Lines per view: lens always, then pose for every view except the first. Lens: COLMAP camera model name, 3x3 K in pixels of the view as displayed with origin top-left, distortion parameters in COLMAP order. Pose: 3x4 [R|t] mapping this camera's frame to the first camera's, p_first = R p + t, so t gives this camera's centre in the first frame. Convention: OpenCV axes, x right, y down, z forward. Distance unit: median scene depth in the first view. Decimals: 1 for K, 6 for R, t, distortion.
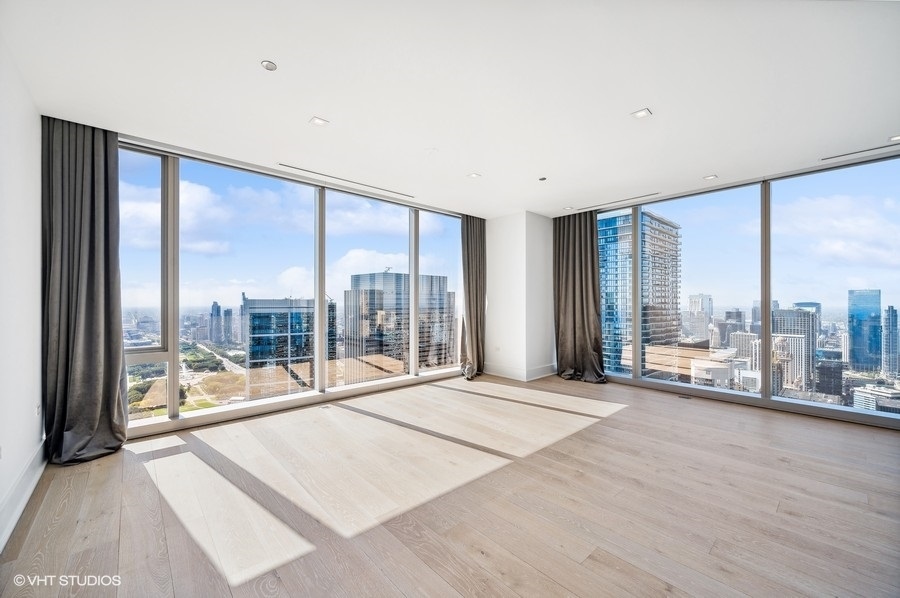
lens RADIAL K [[353.4, 0, 448.9], [0, 353.4, 302.3], [0, 0, 1]] dist [-0.003454, -0.000145]
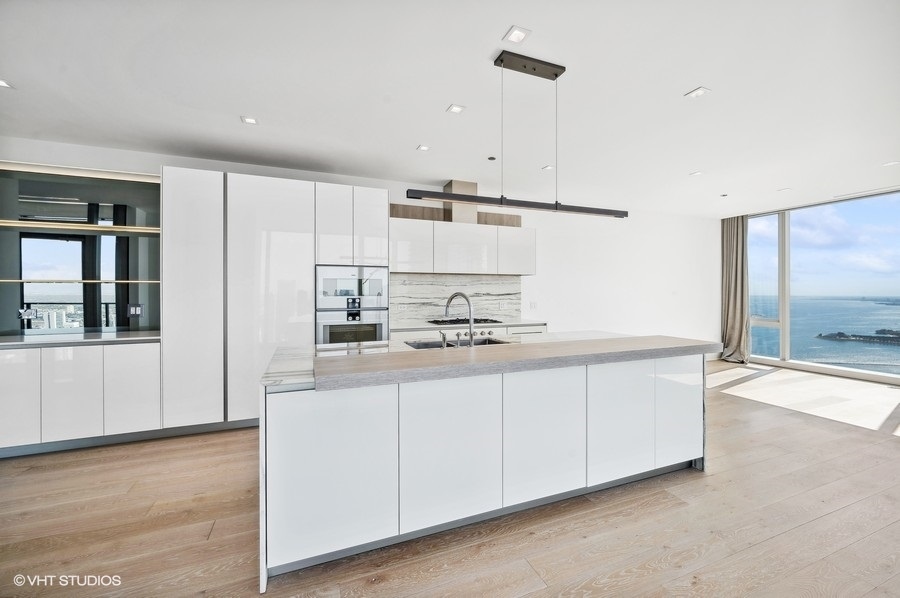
lens RADIAL K [[368.9, 0, 451.5], [0, 368.9, 287.6], [0, 0, 1]] dist [-0.000016, -0.000004]
pose [[-0.300872, -0.001446, -0.953664, 0.334814], [-0.001950, 0.999998, -0.000901, -0.007246], [0.953663, 0.001589, -0.300874, -0.005485]]
